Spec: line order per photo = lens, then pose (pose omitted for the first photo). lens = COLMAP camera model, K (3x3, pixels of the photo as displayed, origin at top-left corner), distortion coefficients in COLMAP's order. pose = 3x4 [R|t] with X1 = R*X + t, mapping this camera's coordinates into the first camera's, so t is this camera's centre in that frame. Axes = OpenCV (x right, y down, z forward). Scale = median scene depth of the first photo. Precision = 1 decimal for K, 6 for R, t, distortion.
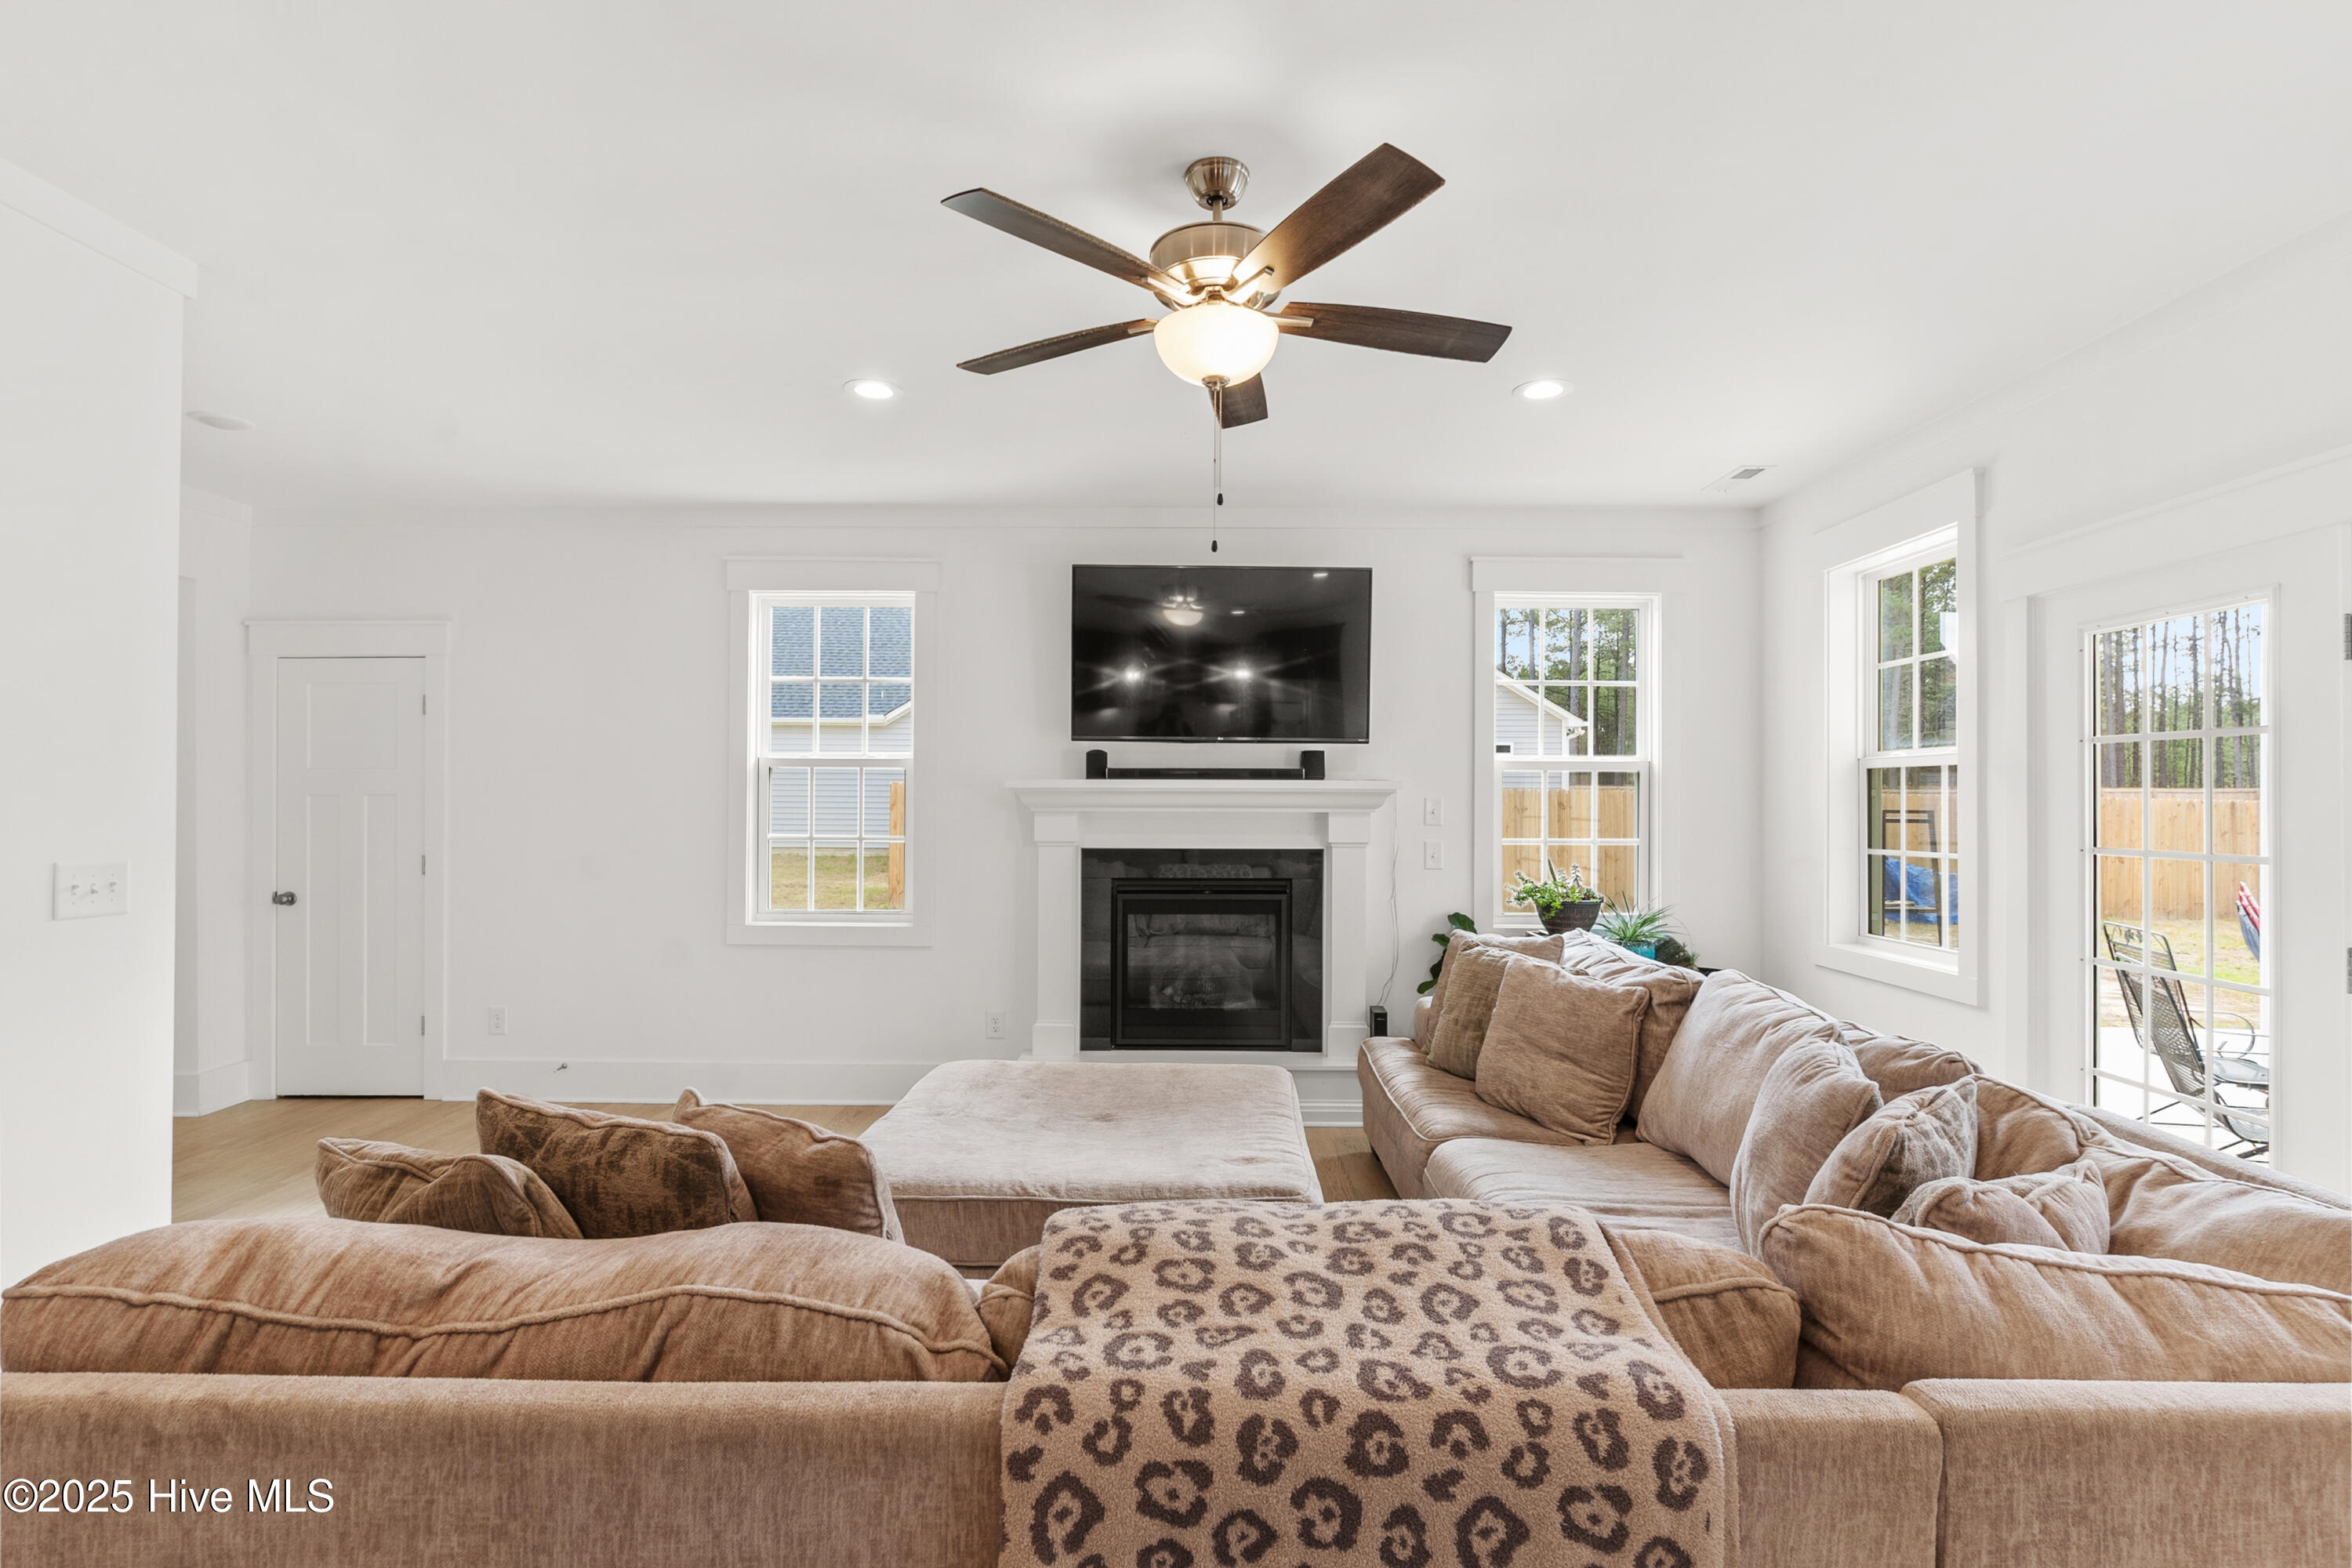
lens RADIAL K [[1082.9, 0, 1179.0], [0, 1082.9, 786.5], [0, 0, 1]] dist [-0.003331, 0.002636]
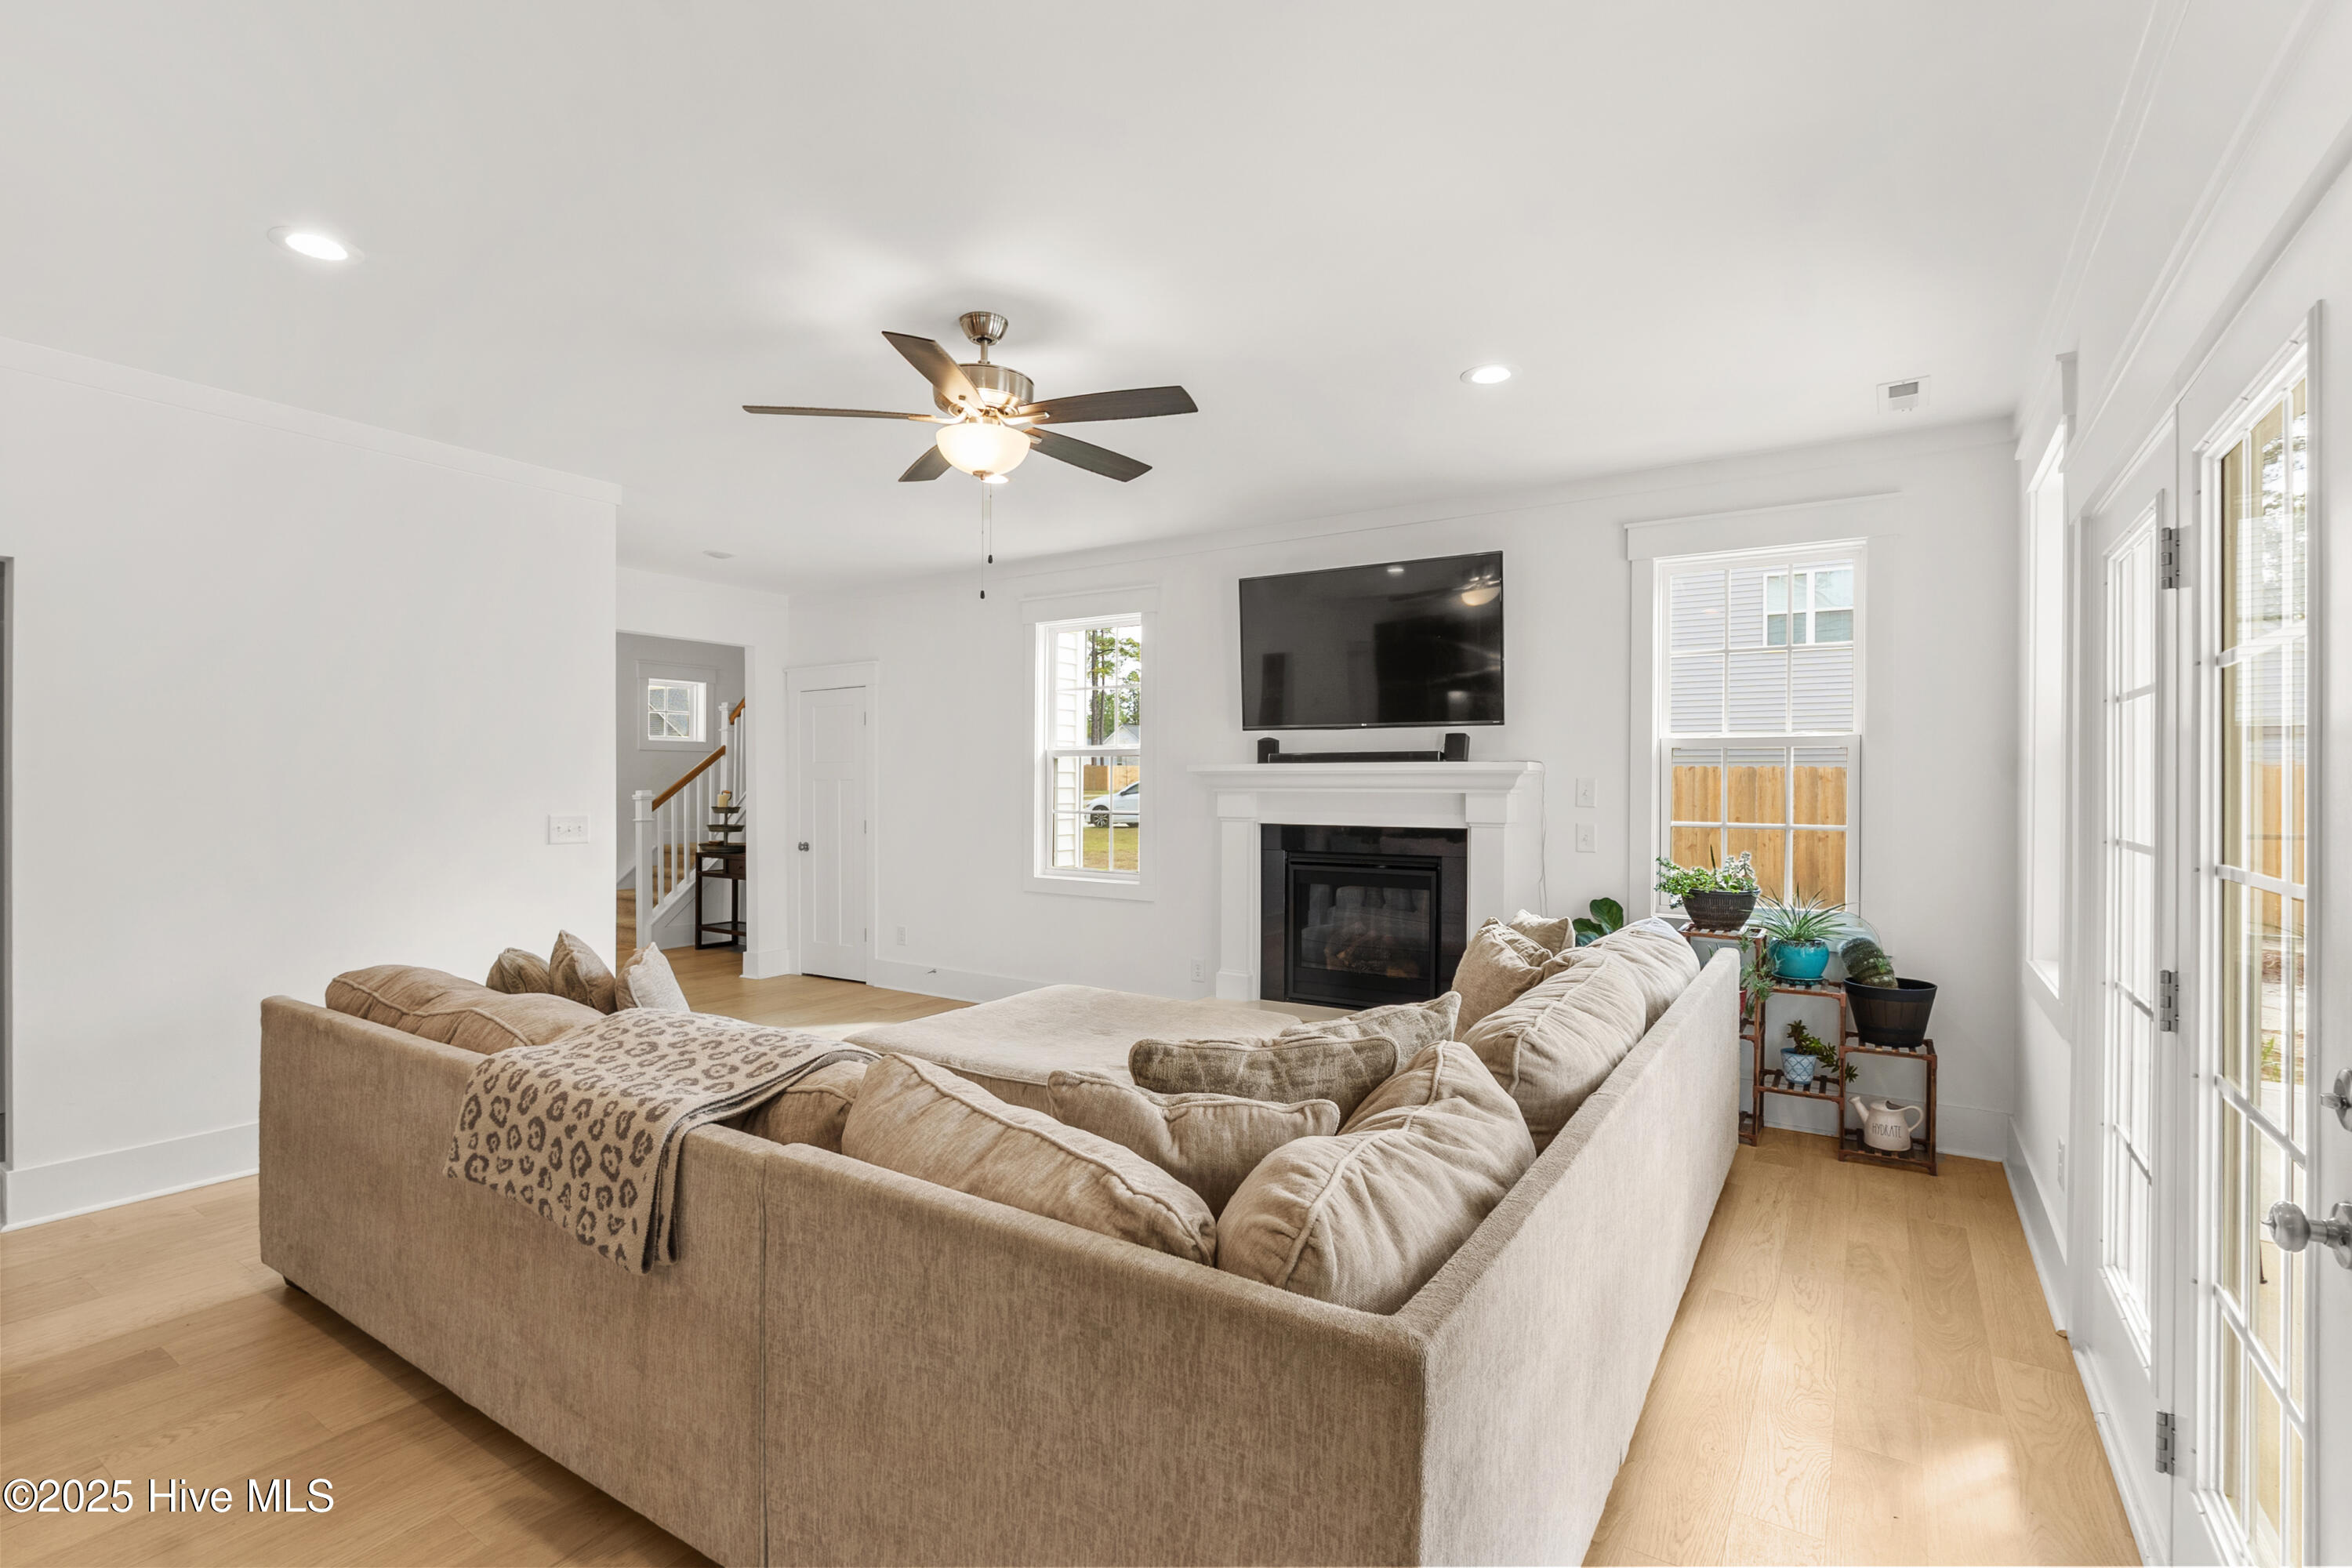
lens RADIAL K [[1082.9, 0, 1195.1], [0, 1082.9, 785.0], [0, 0, 1]] dist [-0.003331, 0.002636]
pose [[0.841422, -0.000878, -0.540377, 0.477382], [0.008489, 0.999897, 0.011594, 0.001898], [0.540311, -0.014343, 0.841343, -0.005013]]
